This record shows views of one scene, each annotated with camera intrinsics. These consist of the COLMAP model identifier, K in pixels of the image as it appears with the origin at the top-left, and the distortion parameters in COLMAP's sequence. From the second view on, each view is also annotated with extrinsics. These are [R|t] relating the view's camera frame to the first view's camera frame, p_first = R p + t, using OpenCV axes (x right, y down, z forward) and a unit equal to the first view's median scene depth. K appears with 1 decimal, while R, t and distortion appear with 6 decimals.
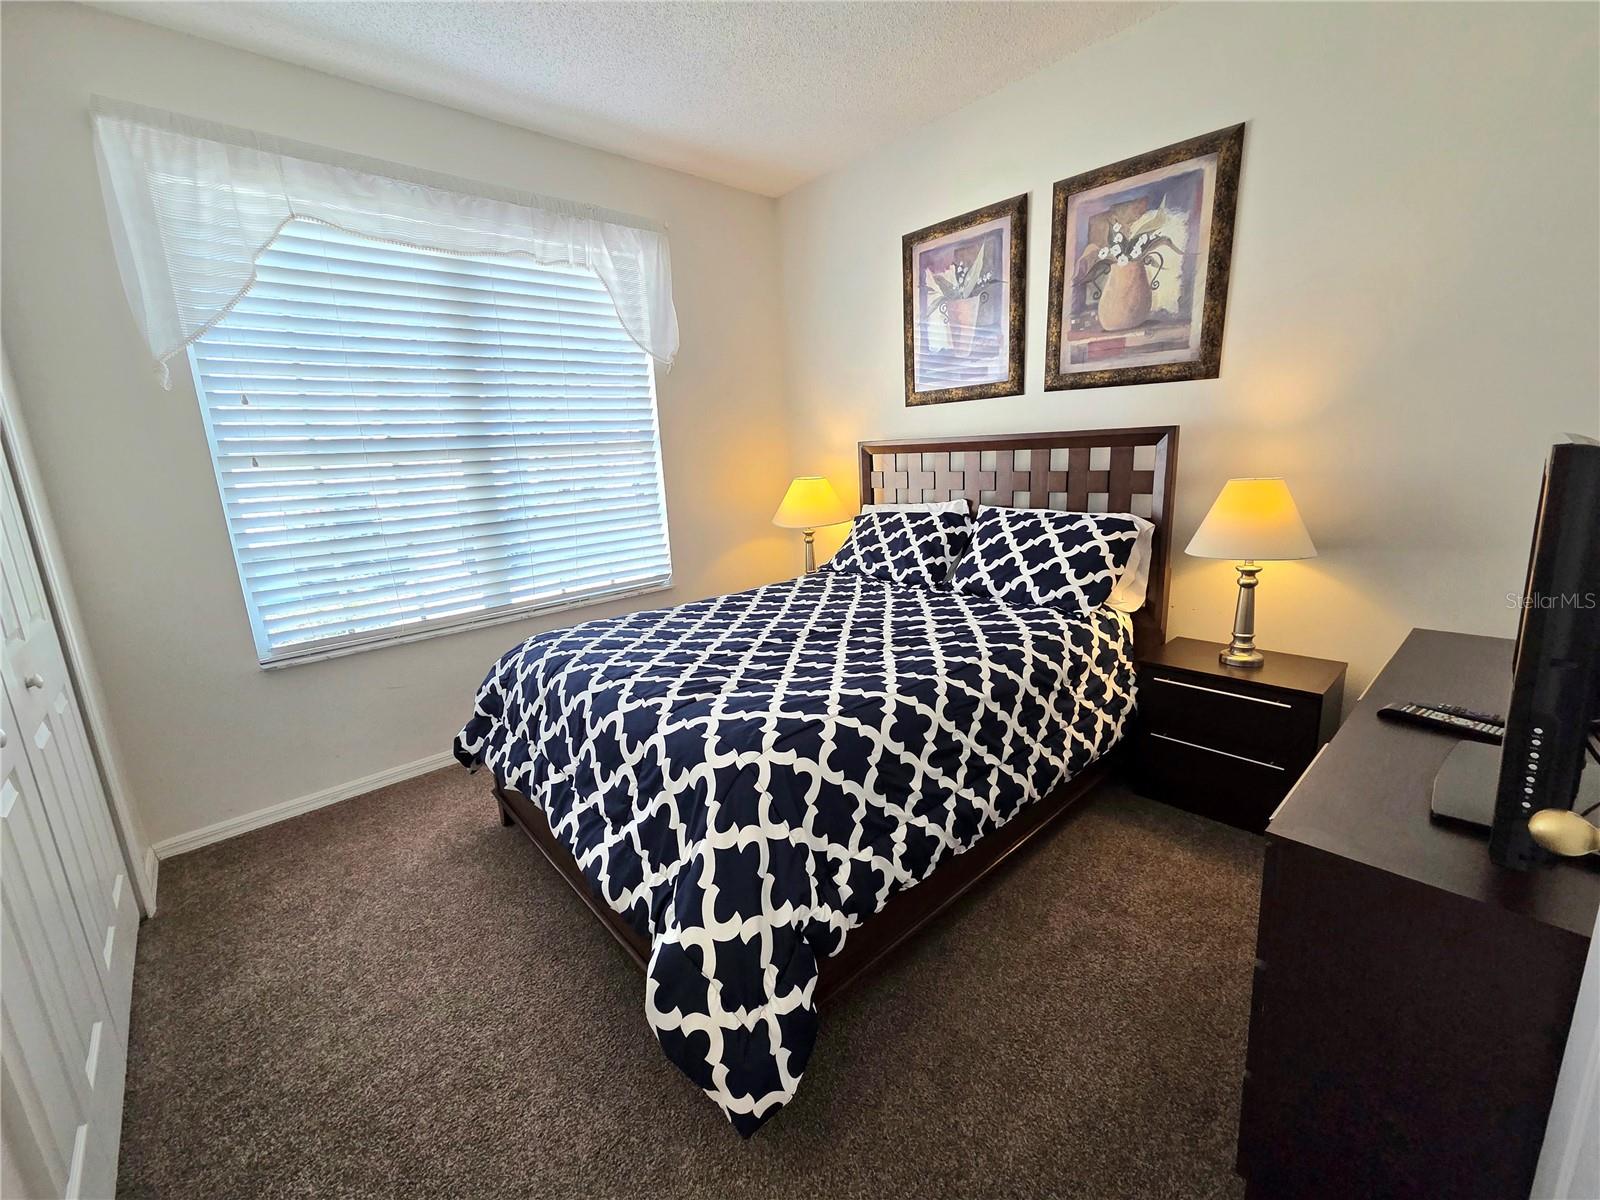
lens RADIAL K [[654.6, 0, 806.1], [0, 654.6, 594.7], [0, 0, 1]] dist [-0.000389, -0.000841]
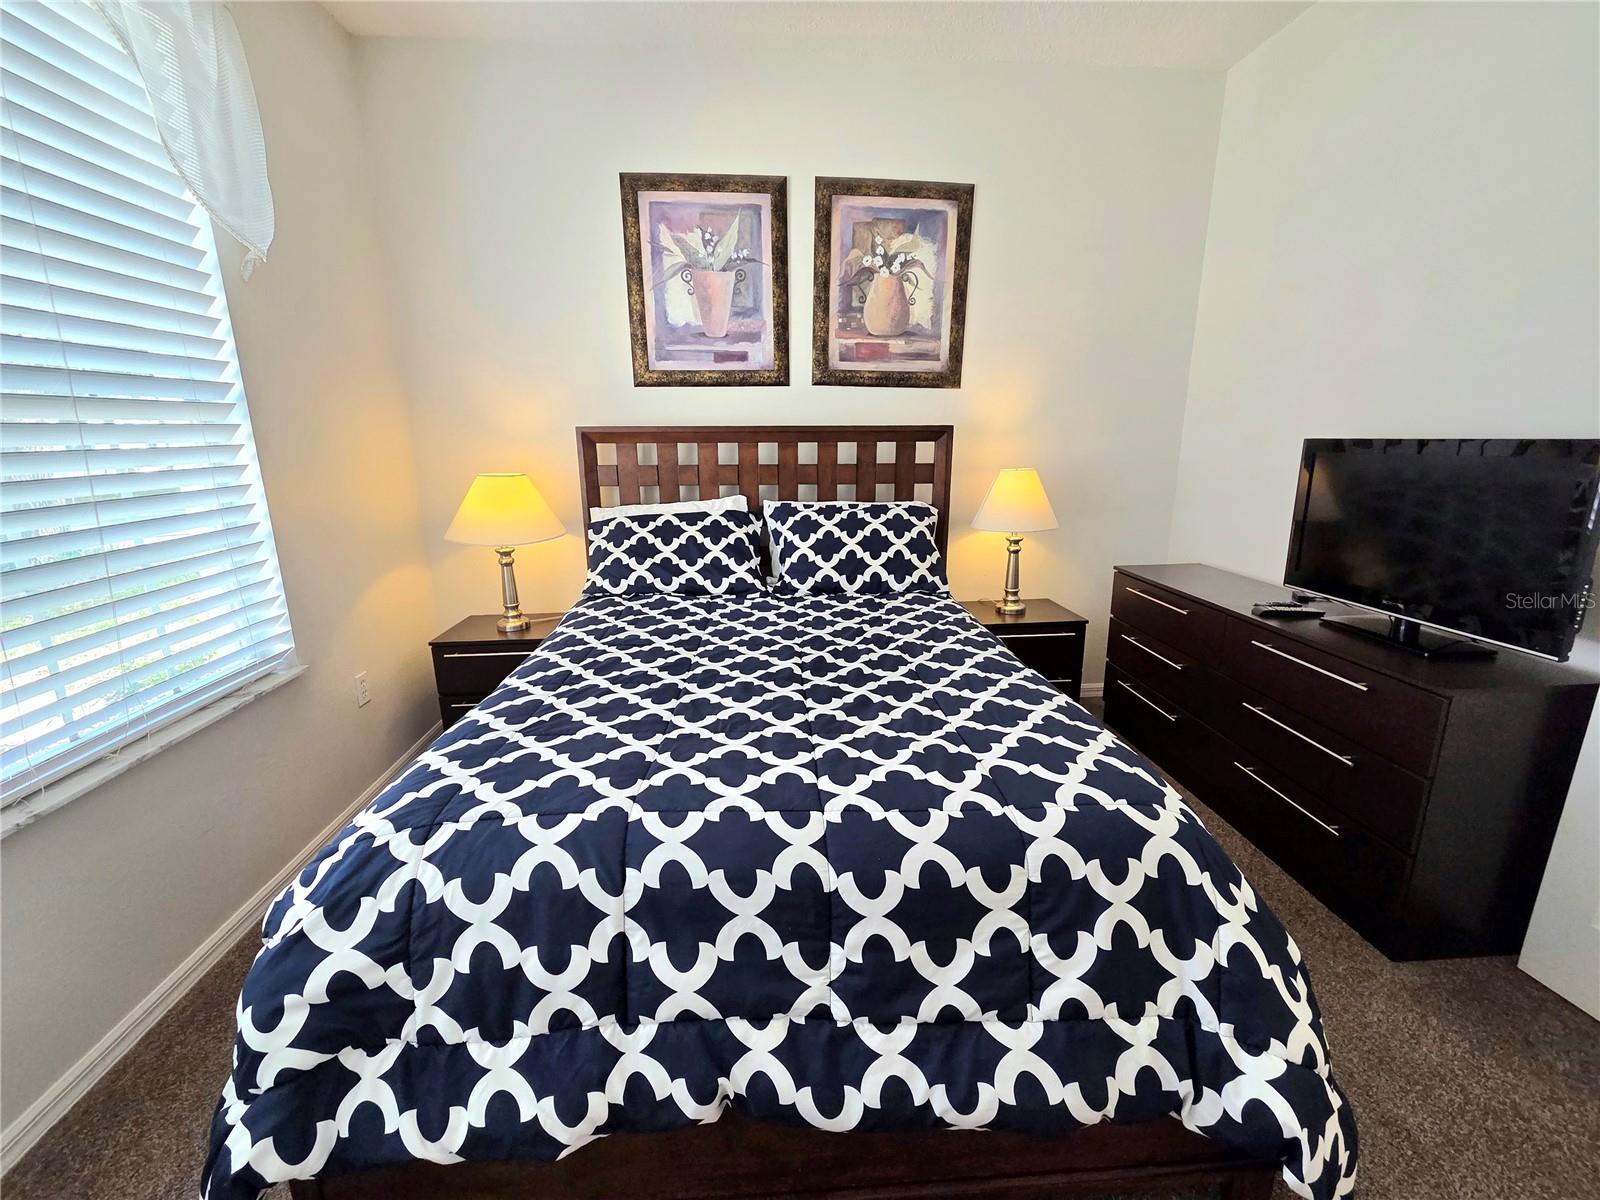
lens RADIAL K [[654.6, 0, 804.0], [0, 654.6, 591.5], [0, 0, 1]] dist [-0.000389, -0.000841]
pose [[0.608396, -0.144259, 0.780412, -0.509530], [0.151208, 0.986398, 0.064456, -0.069642], [-0.779096, 0.078790, 0.621934, 0.442557]]
